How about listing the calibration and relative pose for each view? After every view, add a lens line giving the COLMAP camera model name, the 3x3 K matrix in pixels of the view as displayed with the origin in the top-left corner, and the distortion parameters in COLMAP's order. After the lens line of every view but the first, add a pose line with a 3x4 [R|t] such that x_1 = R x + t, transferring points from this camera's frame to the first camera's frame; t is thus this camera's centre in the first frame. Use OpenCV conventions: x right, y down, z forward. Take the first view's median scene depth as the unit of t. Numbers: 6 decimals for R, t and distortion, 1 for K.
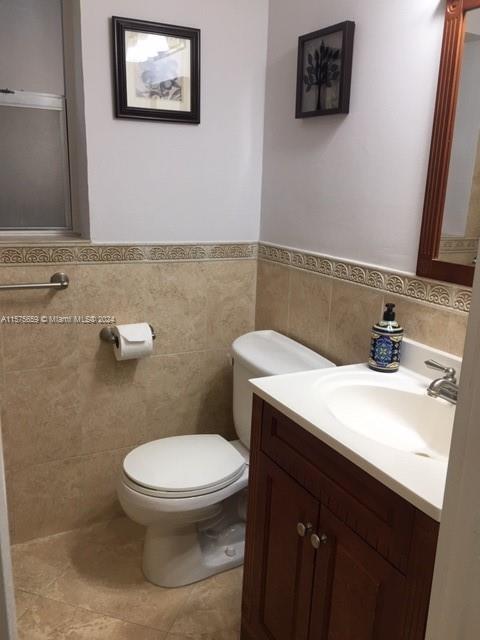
lens RADIAL K [[554.5, 0, 240.0], [0, 554.5, 320.0], [0, 0, 1]] dist [0.068590, -0.096867]
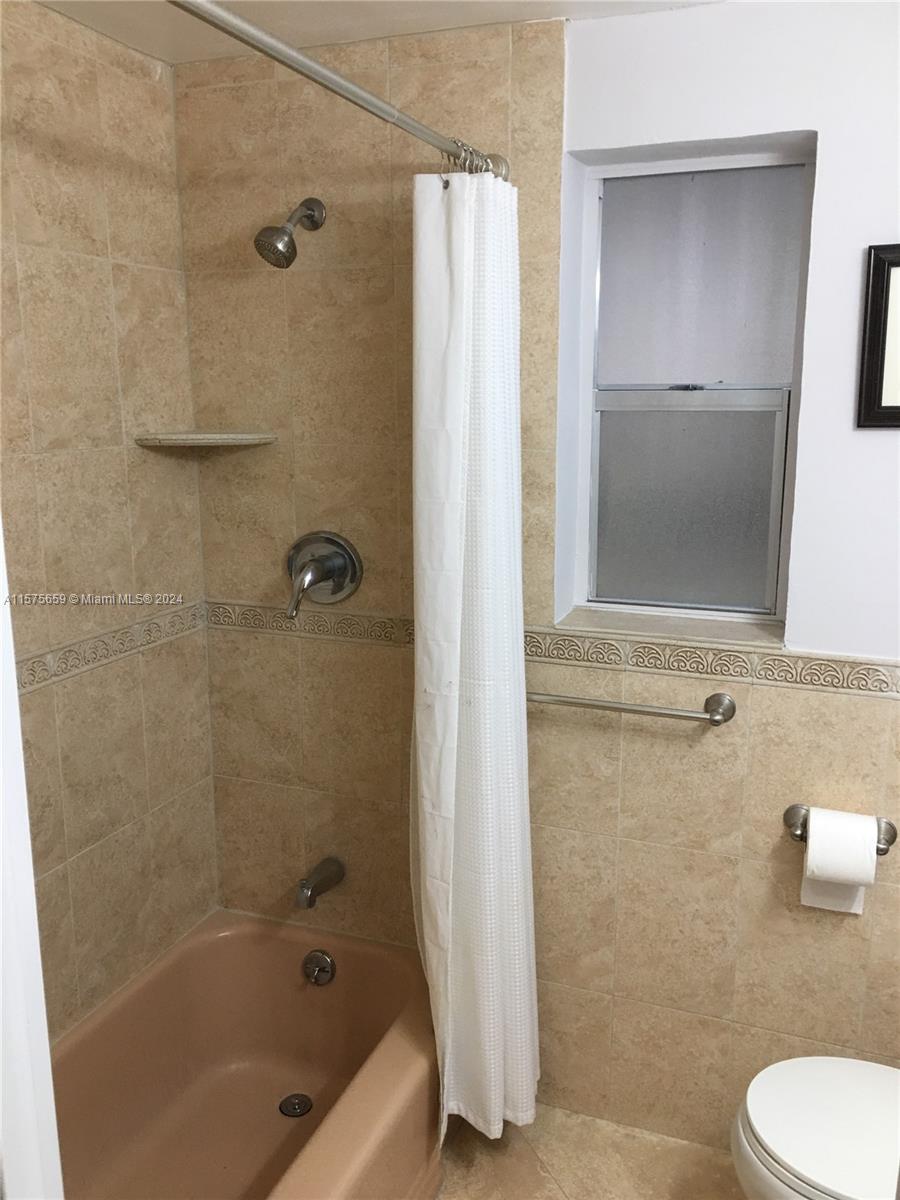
lens RADIAL K [[1039.7, 0, 450.0], [0, 1039.7, 600.0], [0, 0, 1]] dist [0.068590, -0.096867]
pose [[0.643831, 0.112969, -0.756782, 0.292154], [-0.162093, 0.986731, 0.009394, -0.140429], [0.747802, 0.116620, 0.653600, 0.072841]]
